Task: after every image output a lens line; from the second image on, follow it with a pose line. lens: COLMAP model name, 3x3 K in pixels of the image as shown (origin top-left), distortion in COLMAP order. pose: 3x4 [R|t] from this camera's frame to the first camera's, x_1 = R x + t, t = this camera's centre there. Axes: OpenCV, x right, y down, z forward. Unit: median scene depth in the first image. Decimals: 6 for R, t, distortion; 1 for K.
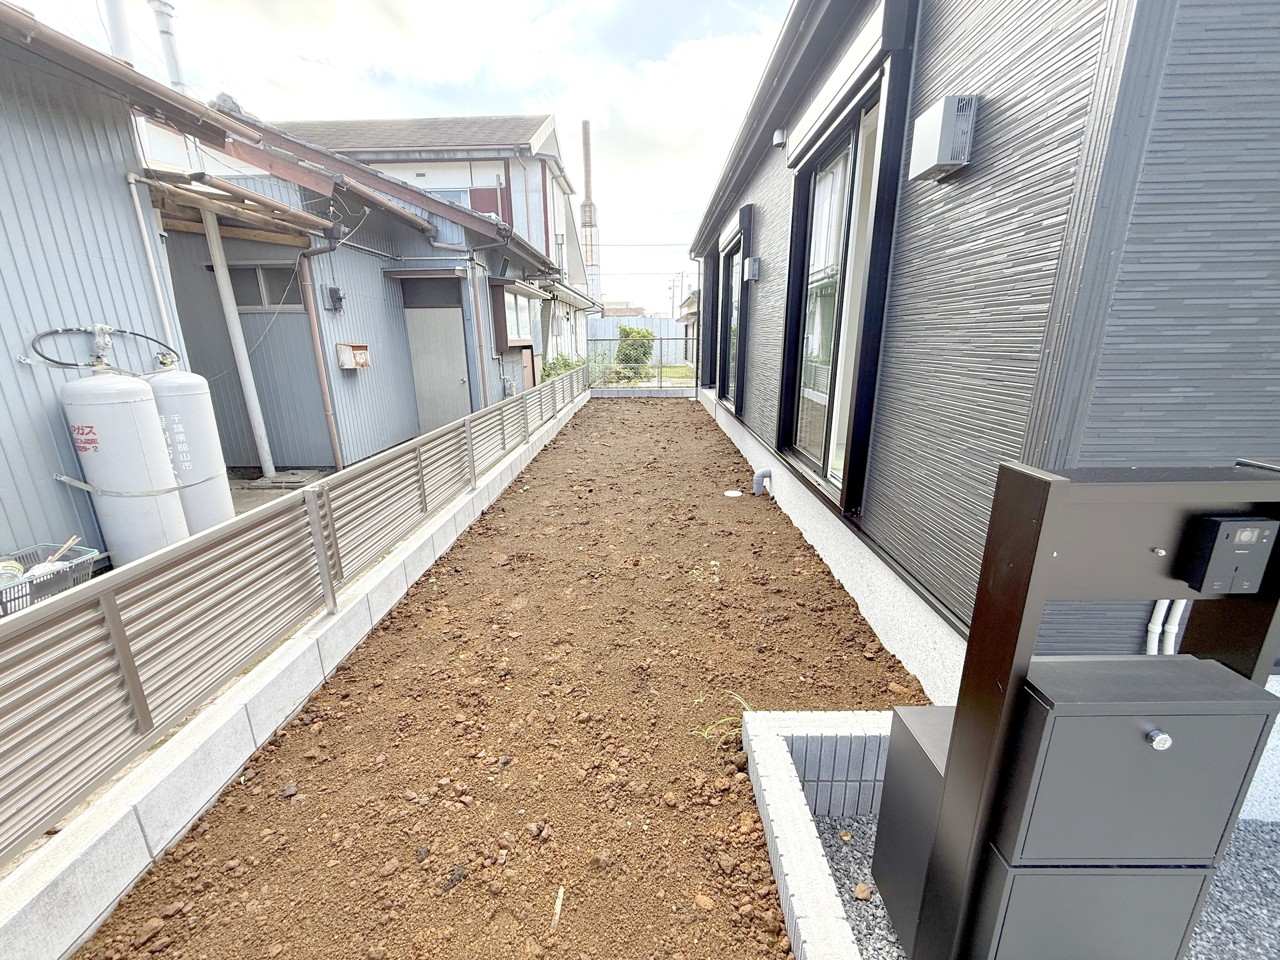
lens RADIAL K [[510.4, 0, 634.6], [0, 510.4, 479.5], [0, 0, 1]] dist [-0.000188, 0.000226]
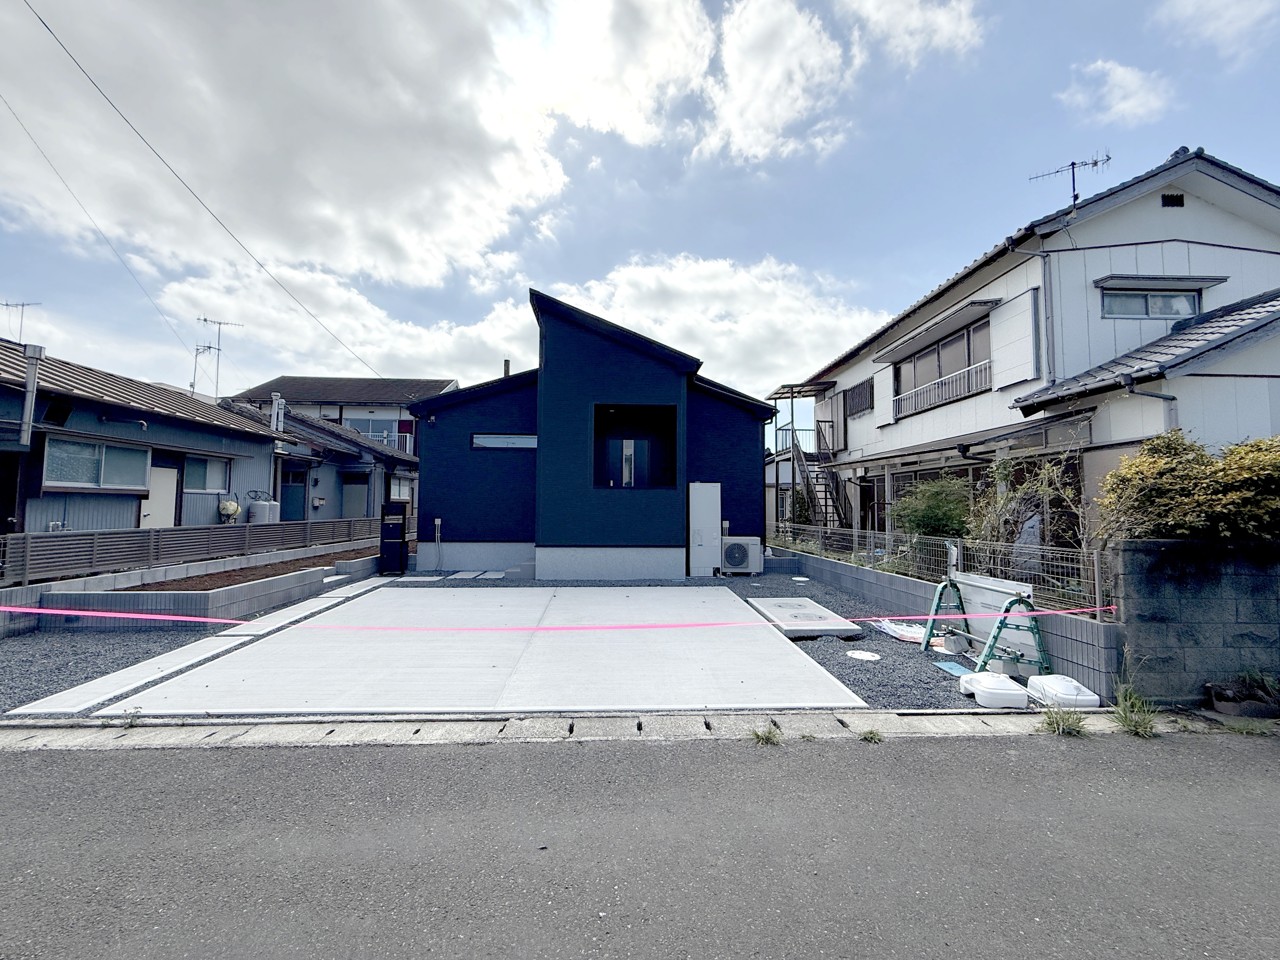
lens RADIAL K [[510.4, 0, 634.6], [0, 510.4, 479.5], [0, 0, 1]] dist [-0.000188, 0.000226]
pose [[0.996404, 0.020044, 0.082326, 0.799407], [0.007369, 0.947436, -0.319859, 0.470091], [-0.084410, 0.319316, 0.943882, -1.552306]]
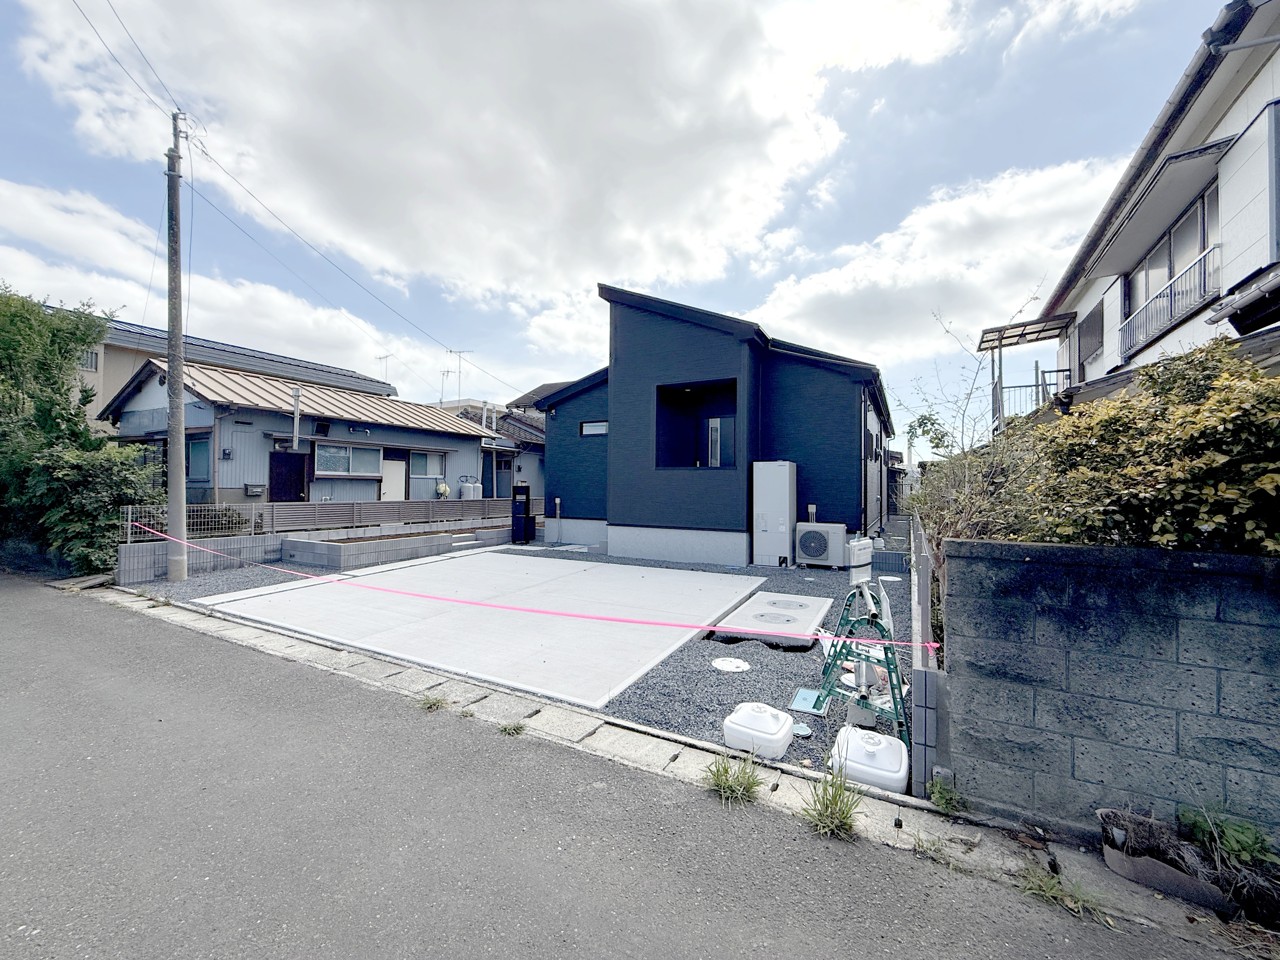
lens RADIAL K [[510.4, 0, 634.6], [0, 510.4, 479.5], [0, 0, 1]] dist [-0.000188, 0.000226]
pose [[0.892344, 0.010383, -0.451237, 1.471157], [-0.137504, 0.958467, -0.249866, 0.426200], [0.429902, 0.285013, 0.856710, -1.426228]]
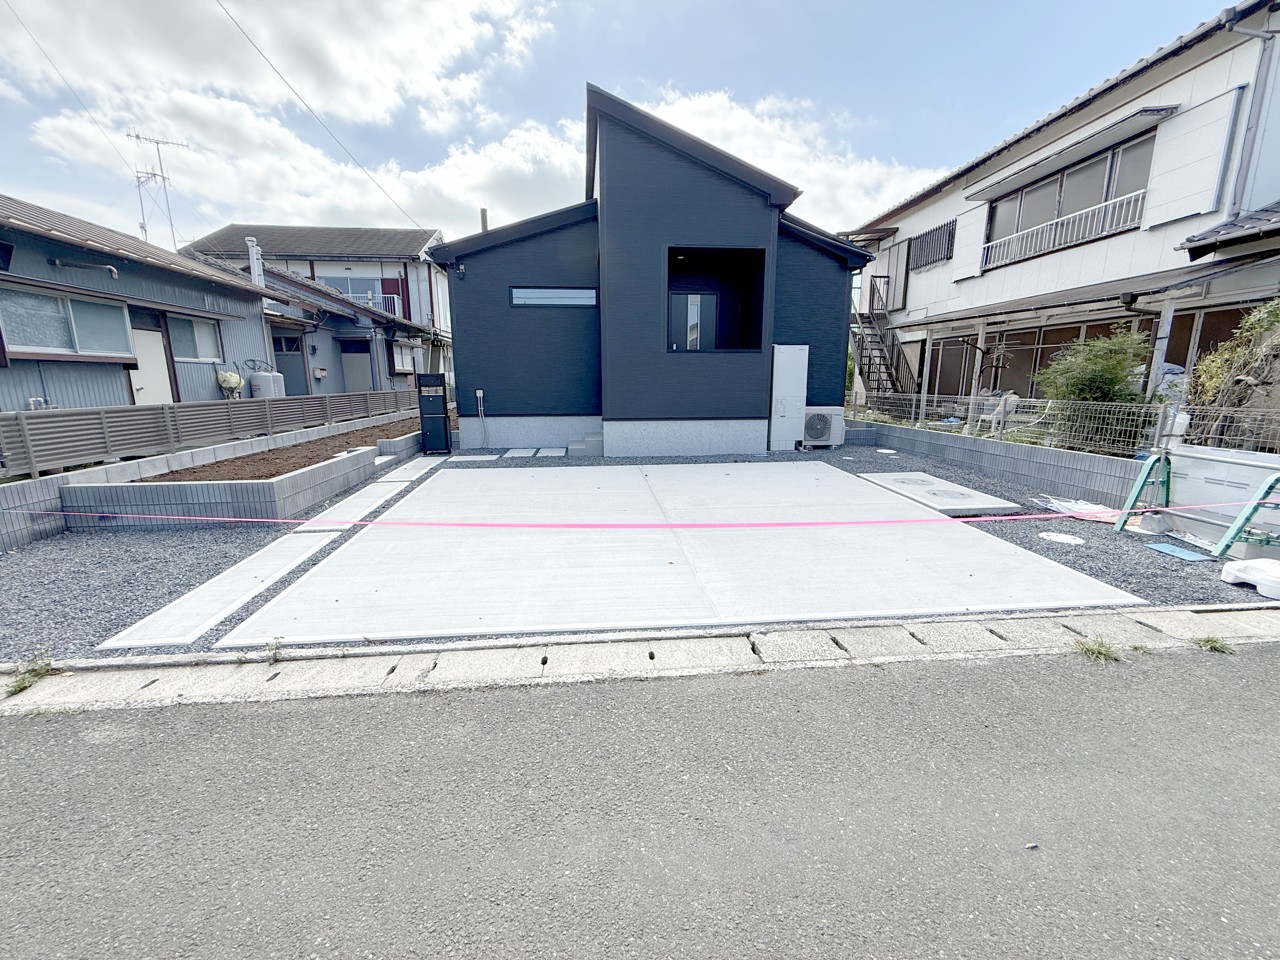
lens RADIAL K [[510.4, 0, 634.6], [0, 510.4, 479.5], [0, 0, 1]] dist [-0.000188, 0.000226]
pose [[0.991485, -0.019210, 0.128799, 0.529920], [0.029170, 0.996689, -0.075900, 0.430146], [-0.126914, 0.079011, 0.988762, -1.353145]]
